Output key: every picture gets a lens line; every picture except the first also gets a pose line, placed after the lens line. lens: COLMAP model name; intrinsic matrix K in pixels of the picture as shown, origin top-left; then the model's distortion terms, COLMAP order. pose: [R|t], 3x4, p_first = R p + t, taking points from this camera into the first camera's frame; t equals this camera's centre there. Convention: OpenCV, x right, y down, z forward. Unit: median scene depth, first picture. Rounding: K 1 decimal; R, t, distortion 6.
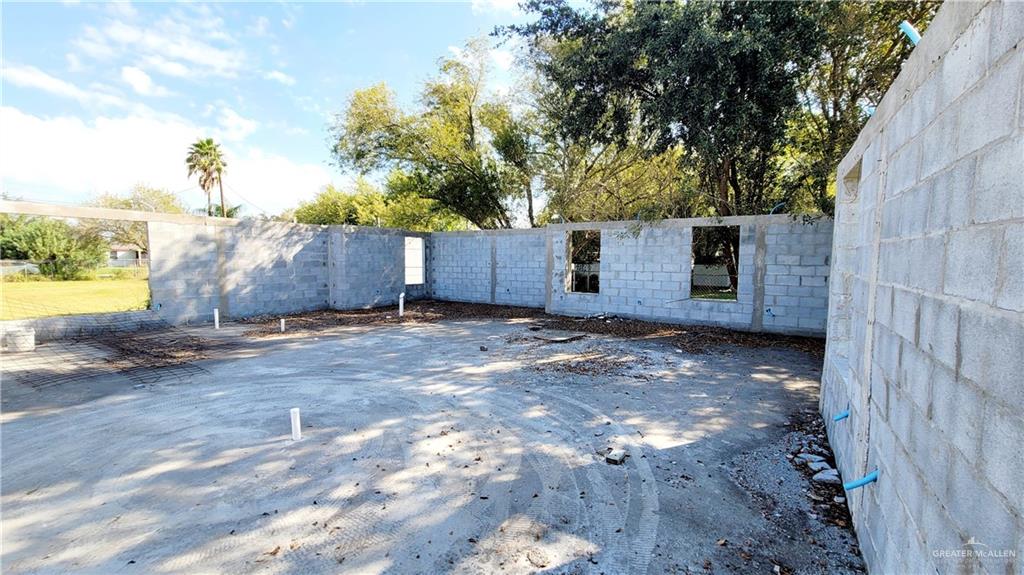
lens RADIAL K [[420.1, 0, 508.8], [0, 420.1, 279.6], [0, 0, 1]] dist [0.000998, 0.001451]
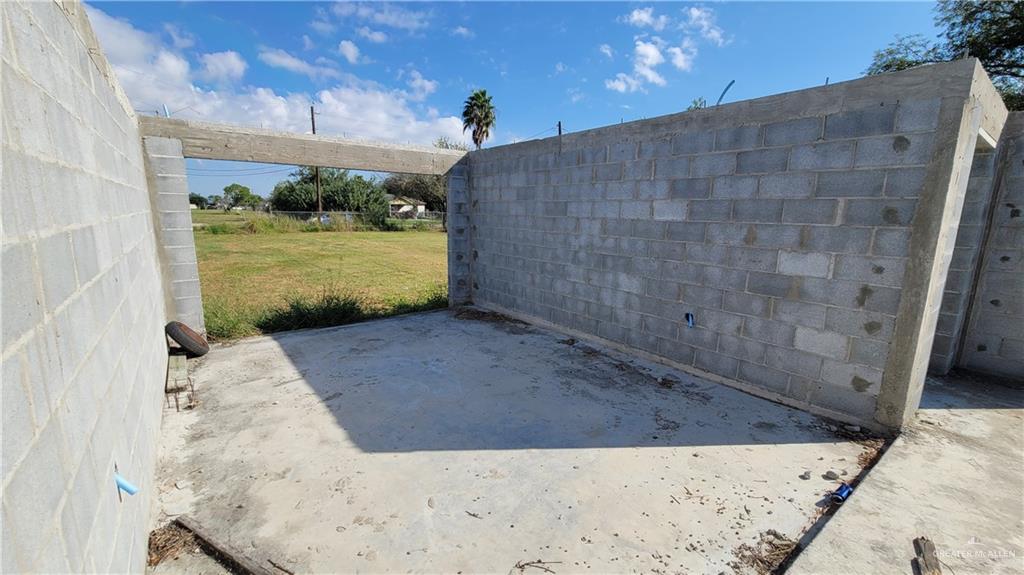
lens RADIAL K [[420.1, 0, 510.7], [0, 420.1, 292.1], [0, 0, 1]] dist [0.000998, 0.001451]
pose [[0.939686, 0.078924, -0.332809, -0.884330], [-0.033868, 0.989702, 0.139078, -0.004753], [0.340358, -0.119419, 0.932682, 0.104753]]
